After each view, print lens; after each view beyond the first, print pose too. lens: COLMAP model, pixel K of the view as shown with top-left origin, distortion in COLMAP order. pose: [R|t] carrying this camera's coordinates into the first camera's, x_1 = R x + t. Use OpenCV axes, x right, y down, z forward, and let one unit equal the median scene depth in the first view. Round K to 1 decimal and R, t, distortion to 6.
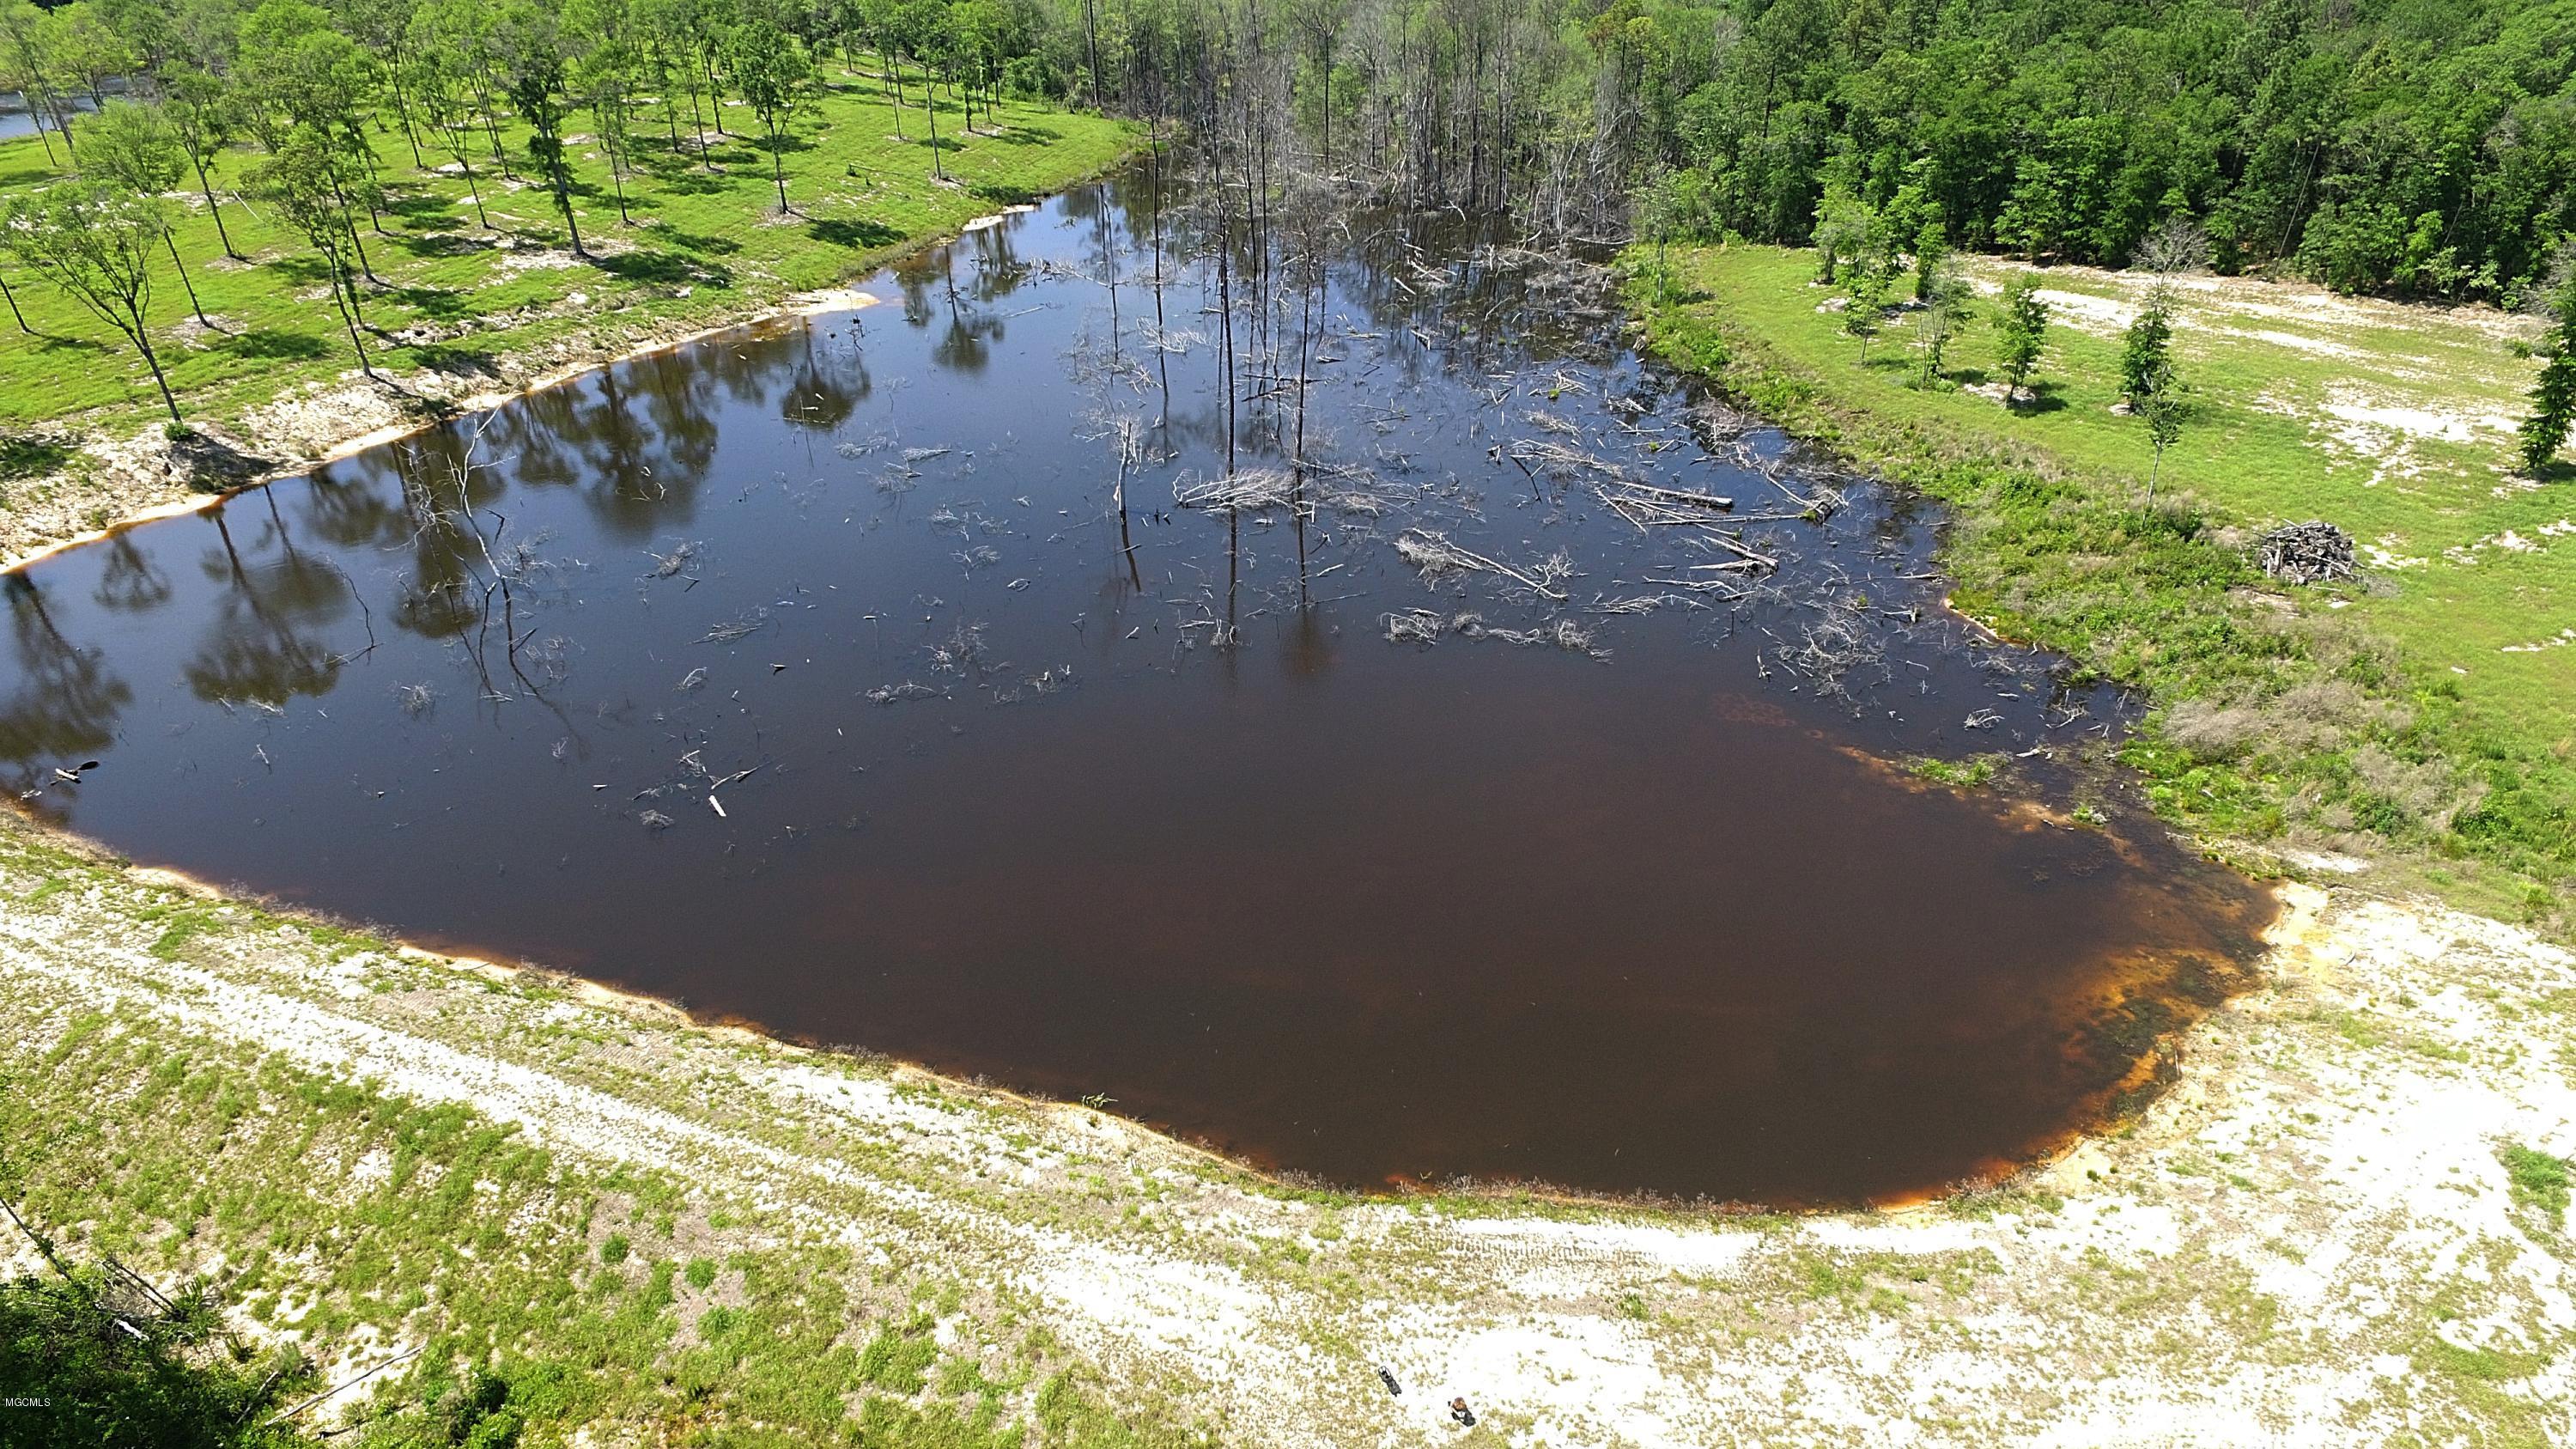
lens RADIAL K [[1492.9, 0, 1298.7], [0, 1492.9, 729.4], [0, 0, 1]] dist [-0.009546, 0.013699]
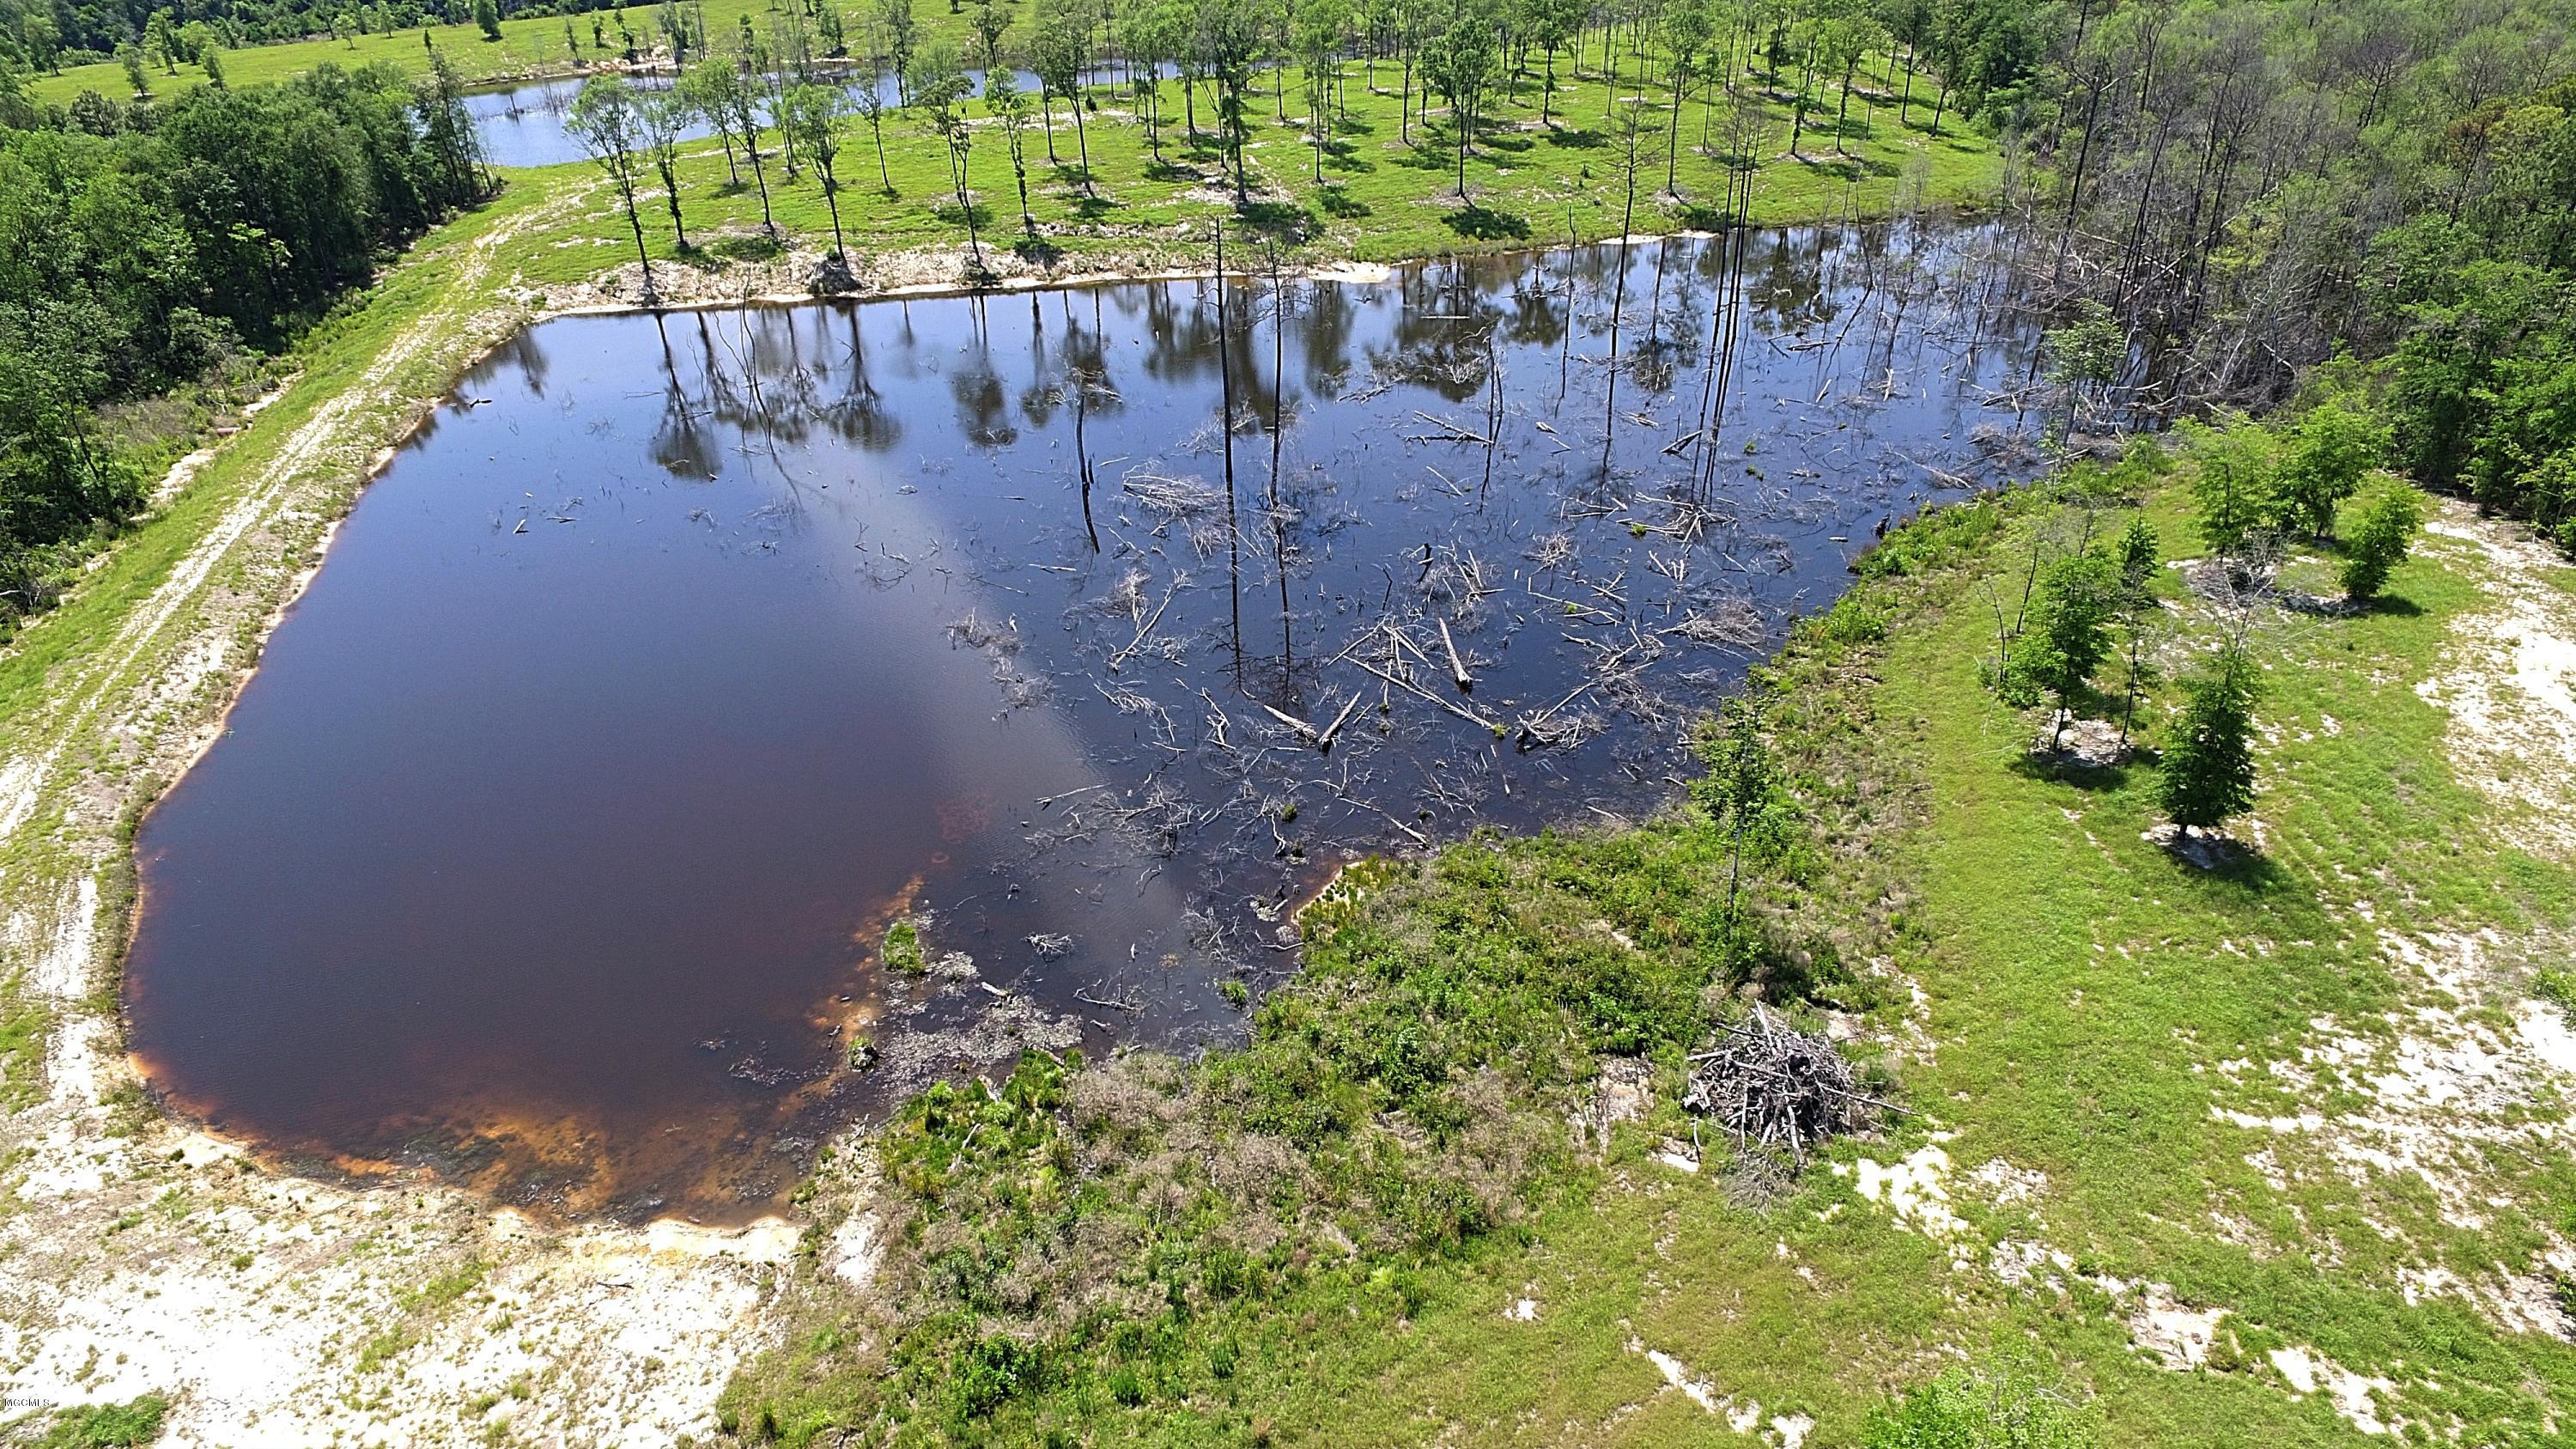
lens RADIAL K [[1492.9, 0, 1304.9], [0, 1492.9, 732.5], [0, 0, 1]] dist [-0.009546, 0.013699]
pose [[0.579581, 0.404565, -0.707399, 0.783937], [-0.402237, 0.896973, 0.183425, -0.230778], [0.708725, 0.178233, 0.682600, 0.386770]]
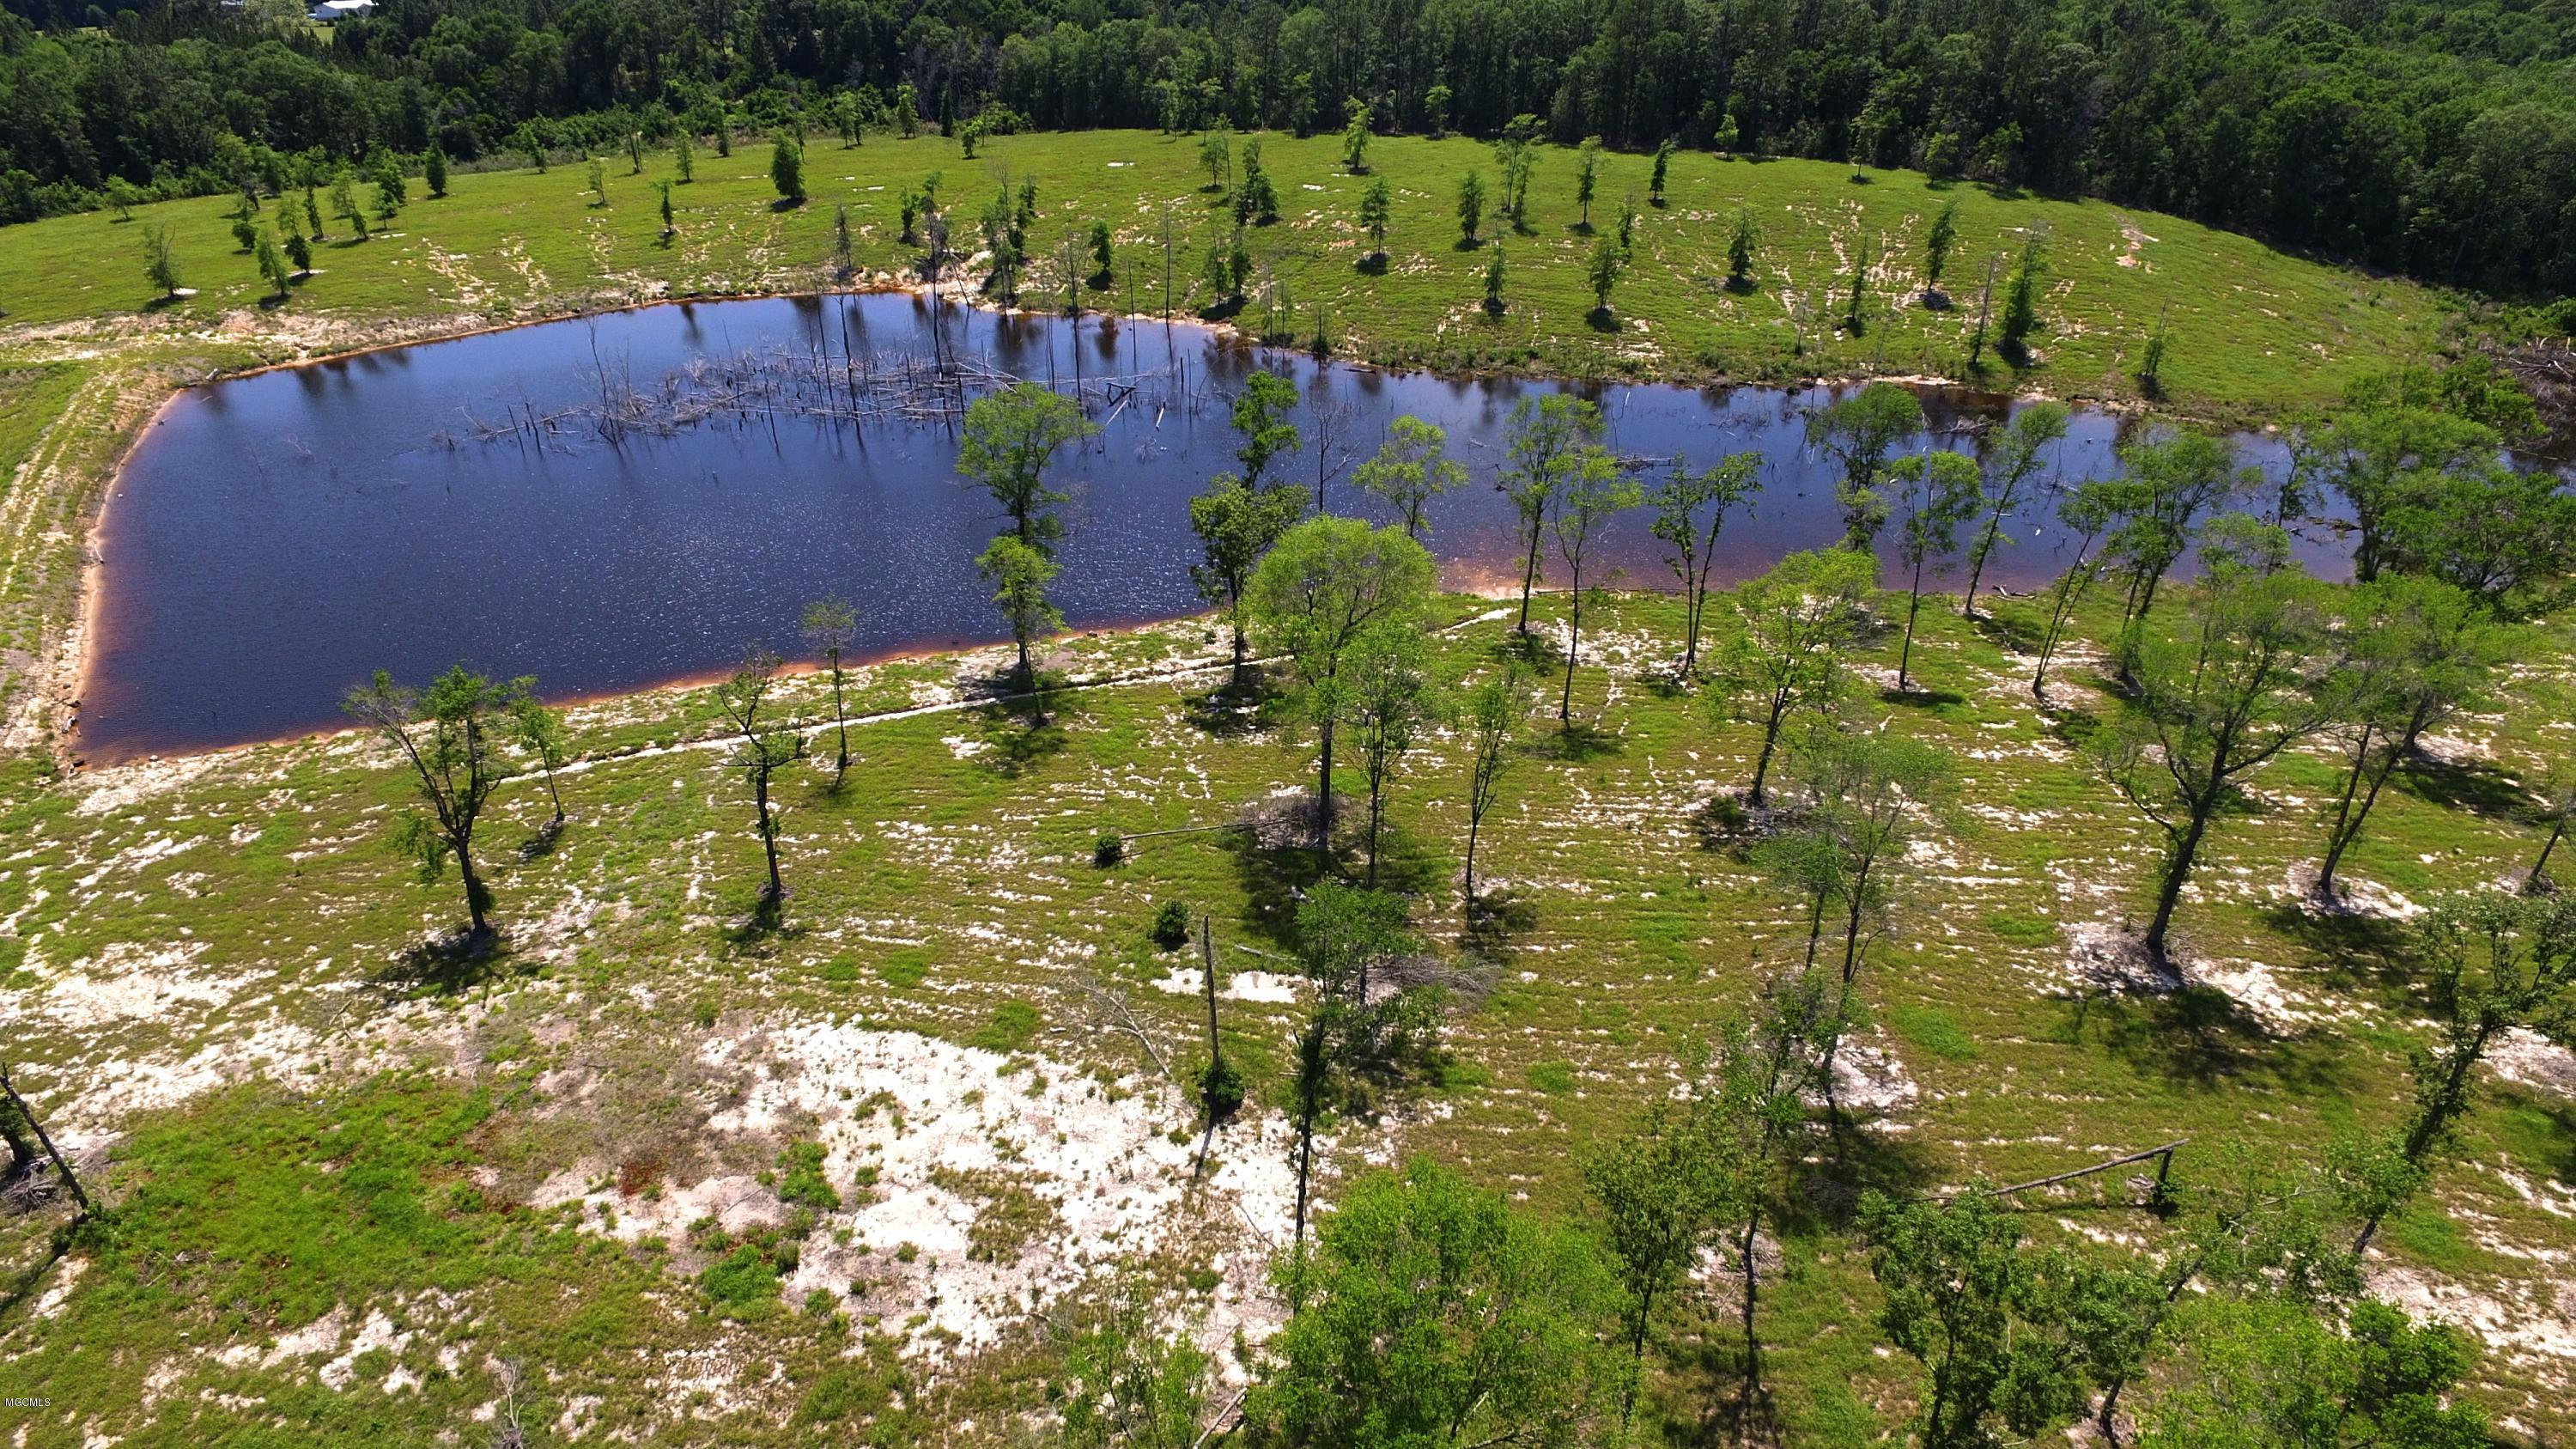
lens RADIAL K [[1492.9, 0, 1299.1], [0, 1492.9, 728.9], [0, 0, 1]] dist [-0.009546, 0.013699]
pose [[0.132093, 0.505128, -0.852876, -0.696428], [-0.522061, 0.766862, 0.373329, -0.834299], [0.842617, 0.395939, 0.365005, 1.150397]]
